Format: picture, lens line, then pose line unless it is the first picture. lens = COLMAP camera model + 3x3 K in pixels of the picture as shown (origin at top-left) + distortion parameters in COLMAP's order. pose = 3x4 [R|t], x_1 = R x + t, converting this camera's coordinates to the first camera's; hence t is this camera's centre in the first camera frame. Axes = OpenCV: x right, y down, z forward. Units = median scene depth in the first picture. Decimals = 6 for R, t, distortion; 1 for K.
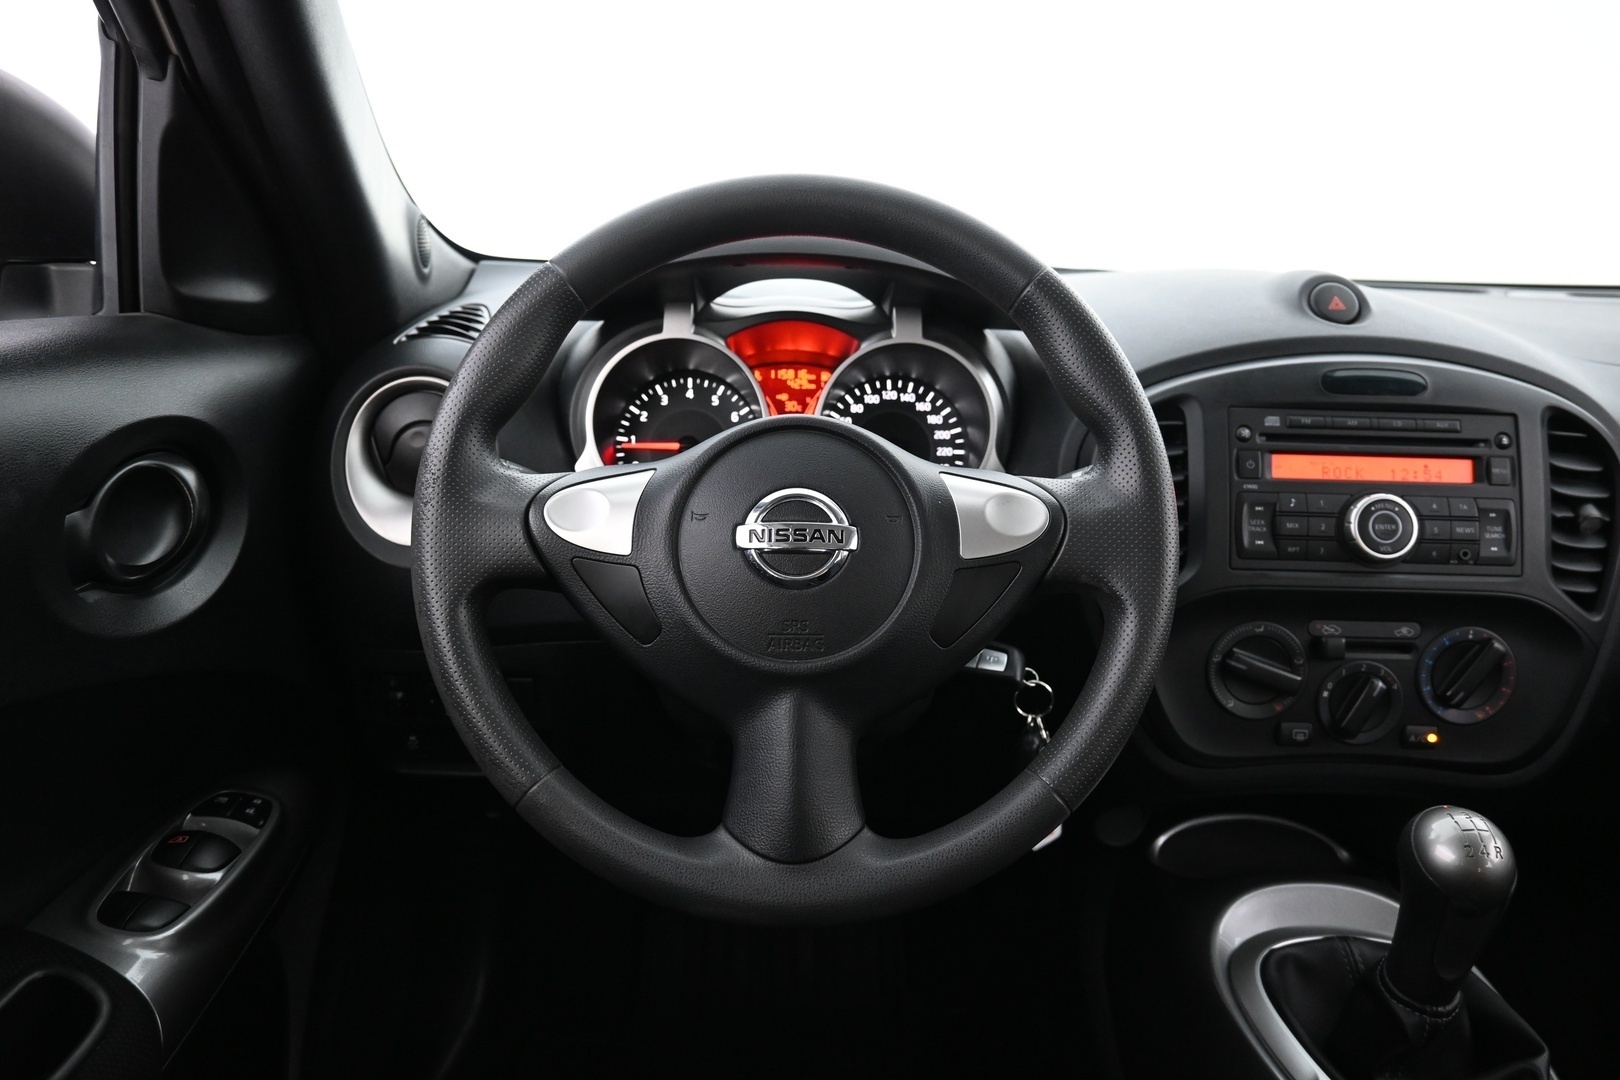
lens RADIAL K [[1114.0, 0, 810.0], [0, 1114.0, 540.0], [0, 0, 1]] dist [-0.000871, -0.001007]
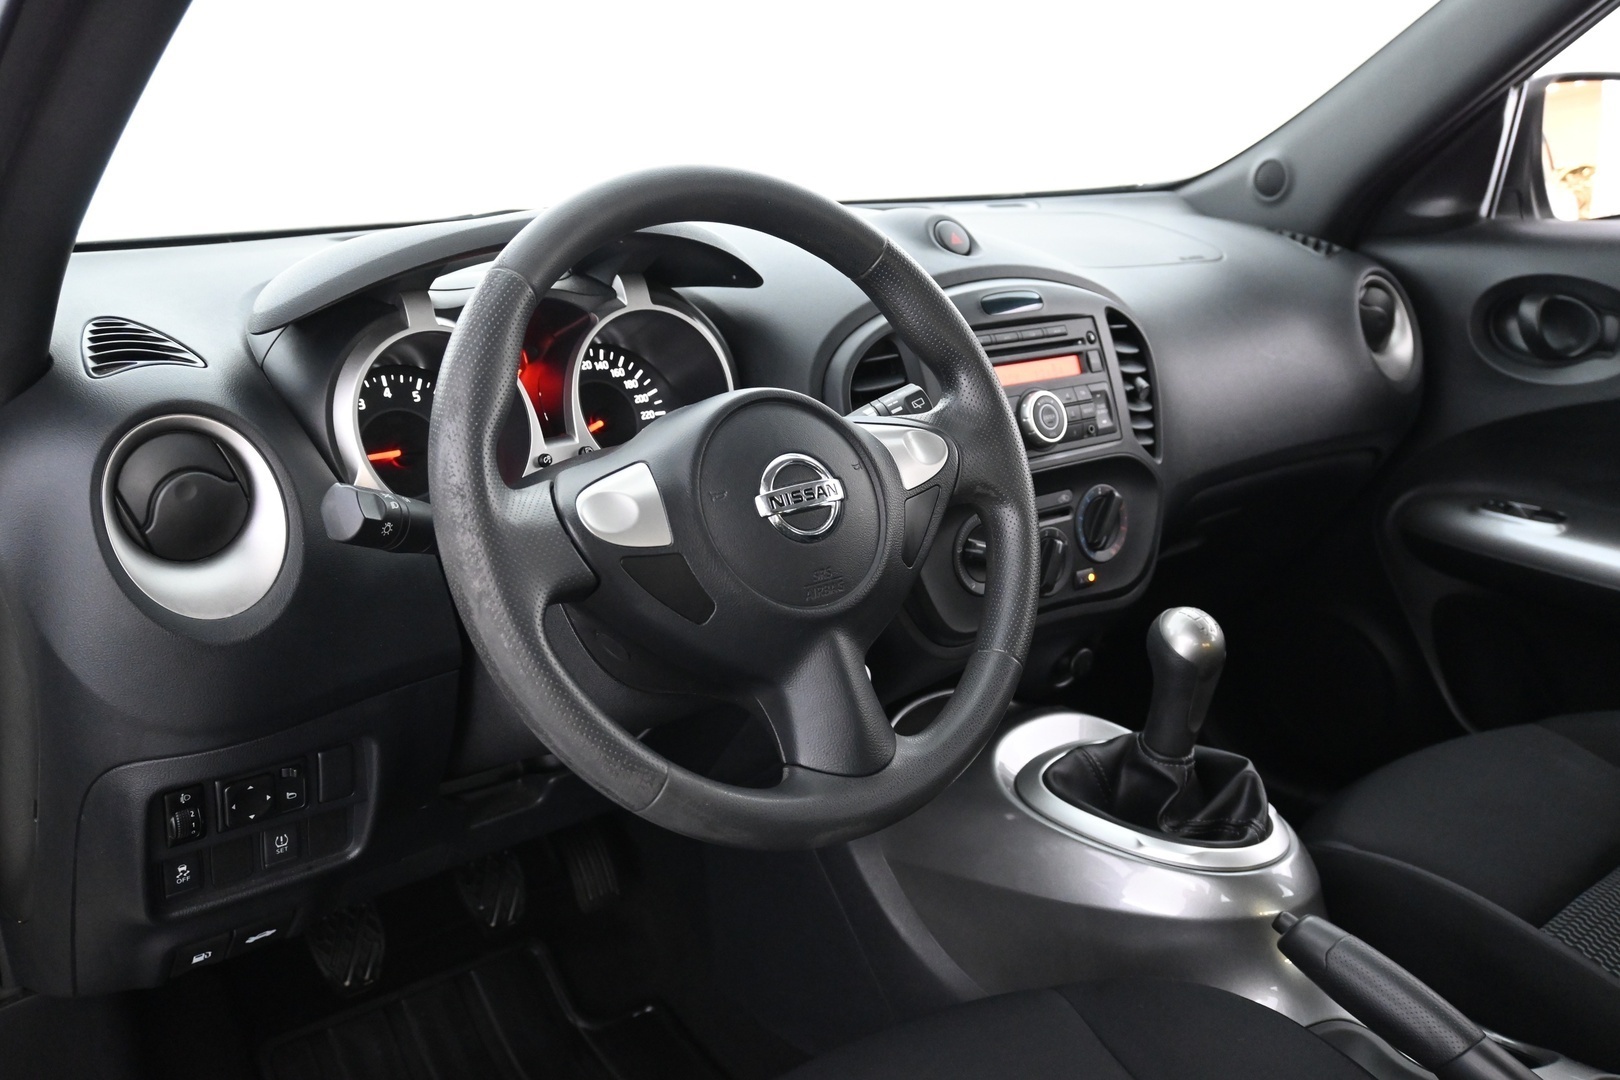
lens RADIAL K [[1432.2, 0, 810.0], [0, 1432.2, 540.0], [0, 0, 1]] dist [0.015800, 0.003650]
pose [[0.777969, -0.200350, 0.595504, -0.654814], [0.189743, 0.978461, 0.081310, -0.056576], [-0.598968, 0.049736, 0.799227, -0.110642]]
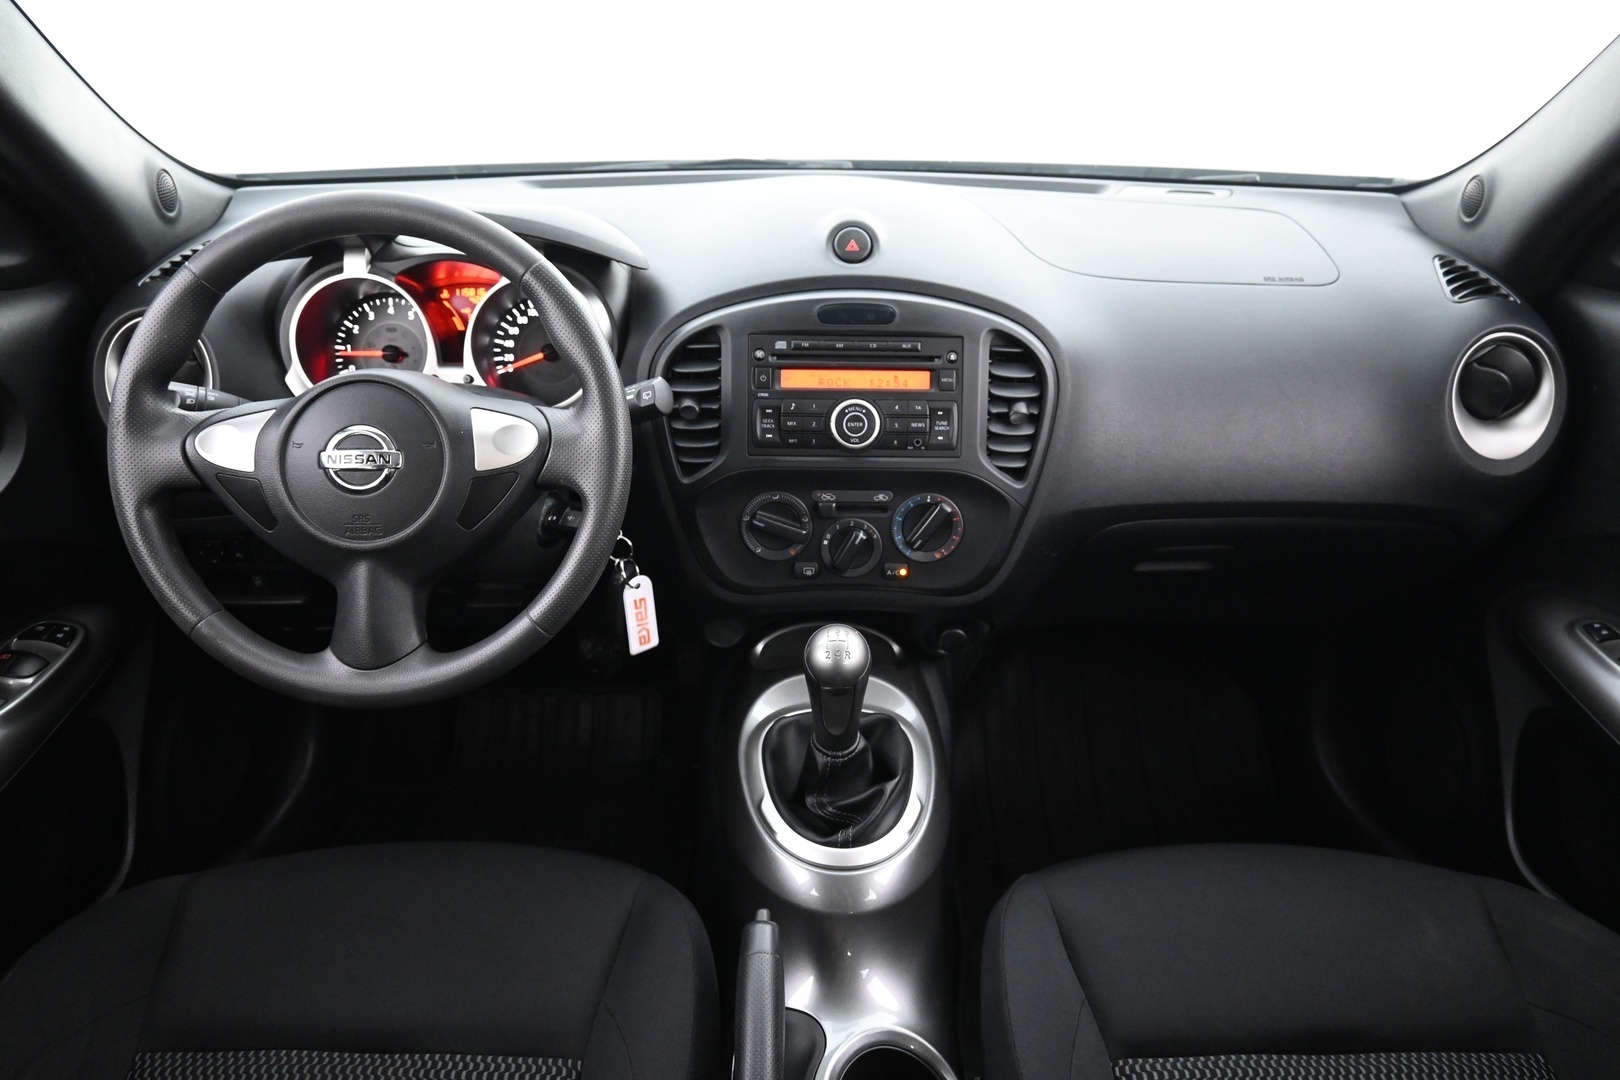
lens RADIAL K [[1114.0, 0, 810.0], [0, 1114.0, 540.0], [0, 0, 1]] dist [-0.000871, -0.001007]
pose [[0.999896, -0.014262, -0.002175, 0.449393], [0.014416, 0.982043, 0.188106, -0.127790], [-0.000547, -0.188117, 0.982146, -0.370108]]
